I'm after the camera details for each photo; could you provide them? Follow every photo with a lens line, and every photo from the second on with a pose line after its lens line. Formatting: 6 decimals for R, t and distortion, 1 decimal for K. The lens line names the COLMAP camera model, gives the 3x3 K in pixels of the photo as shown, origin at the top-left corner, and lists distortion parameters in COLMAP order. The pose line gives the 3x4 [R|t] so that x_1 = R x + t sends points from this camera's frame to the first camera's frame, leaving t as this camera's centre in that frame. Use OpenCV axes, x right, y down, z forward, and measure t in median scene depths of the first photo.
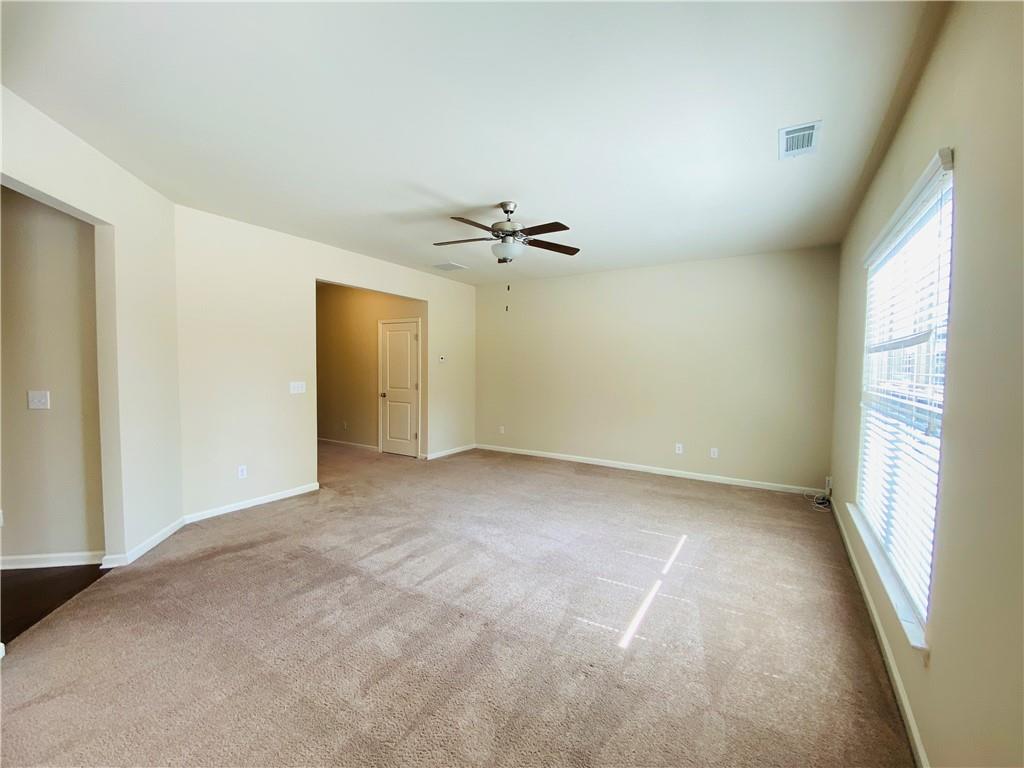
lens RADIAL K [[424.0, 0, 507.8], [0, 424.0, 385.1], [0, 0, 1]] dist [-0.000387, -0.000680]
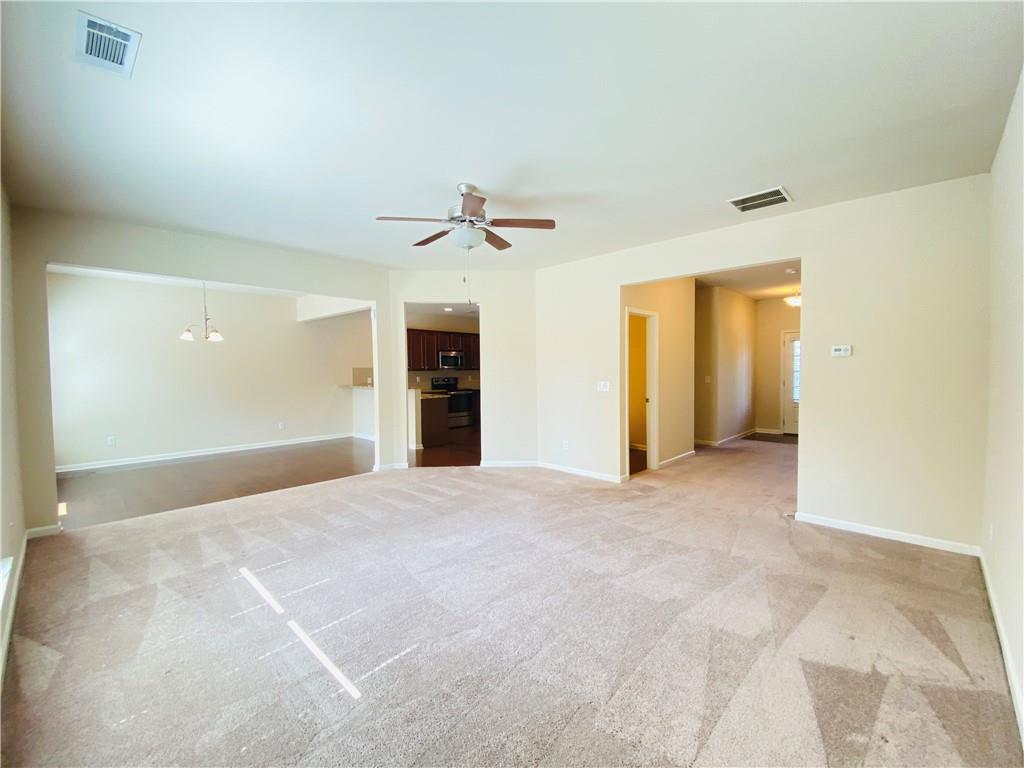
lens RADIAL K [[424.0, 0, 507.8], [0, 424.0, 385.1], [0, 0, 1]] dist [-0.000387, -0.000680]
pose [[-0.192292, 0.034969, -0.980715, 0.865522], [-0.037952, 0.998352, 0.043039, -0.046522], [0.980604, 0.045496, -0.190648, 1.252352]]
